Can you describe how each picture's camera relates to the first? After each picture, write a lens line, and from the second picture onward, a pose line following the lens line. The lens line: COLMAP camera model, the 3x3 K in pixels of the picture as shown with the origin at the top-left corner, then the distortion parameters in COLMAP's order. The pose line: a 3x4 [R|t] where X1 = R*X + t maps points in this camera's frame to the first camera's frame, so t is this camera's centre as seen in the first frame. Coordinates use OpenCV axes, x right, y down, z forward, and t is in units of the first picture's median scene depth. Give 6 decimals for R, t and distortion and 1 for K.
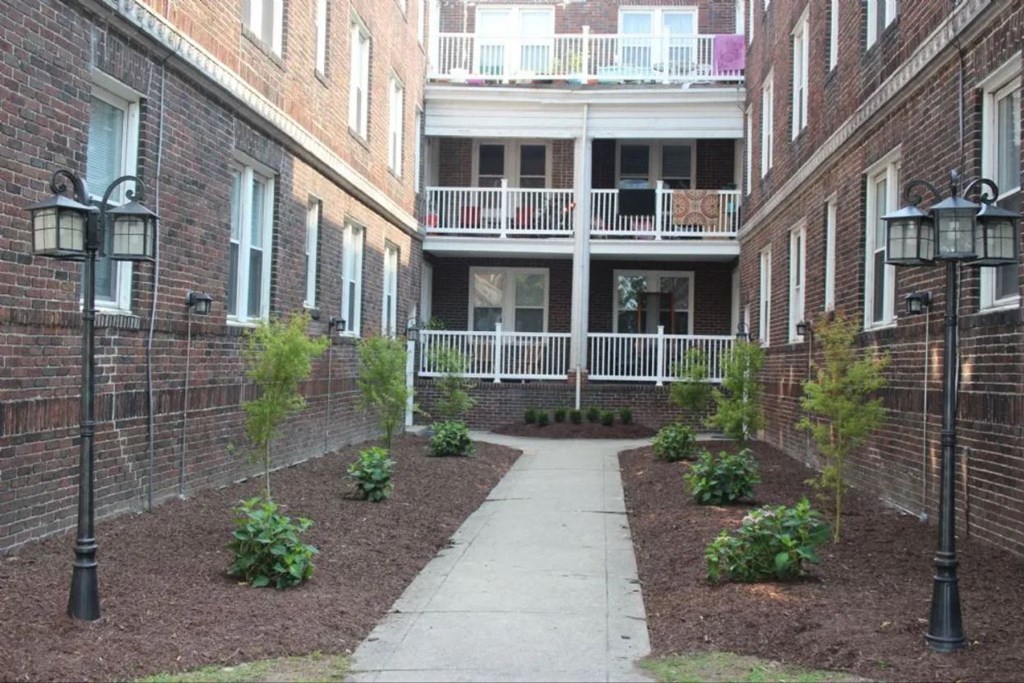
lens RADIAL K [[1297.6, 0, 511.8], [0, 1297.6, 330.8], [0, 0, 1]] dist [-0.054451, 0.090214]
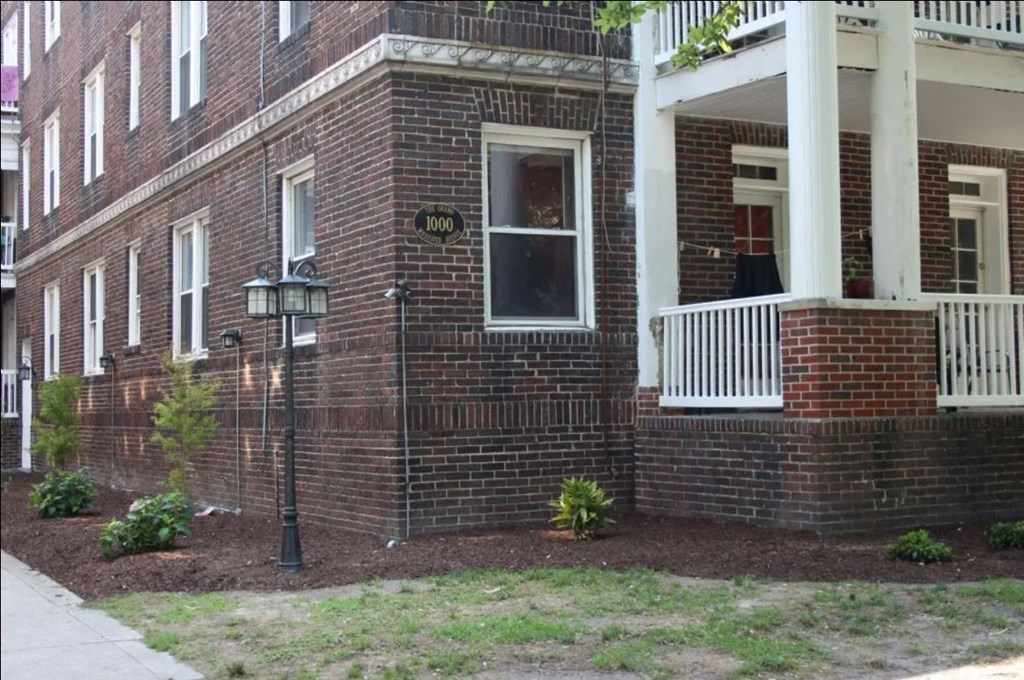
lens RADIAL K [[1419.3, 0, 512.0], [0, 1419.3, 340.0], [0, 0, 1]] dist [0.001018, 0.019111]
pose [[0.852692, -0.012899, 0.522255, -0.146651], [0.020809, 0.999740, -0.009282, -0.002027], [-0.522000, 0.018782, 0.852739, -0.266276]]
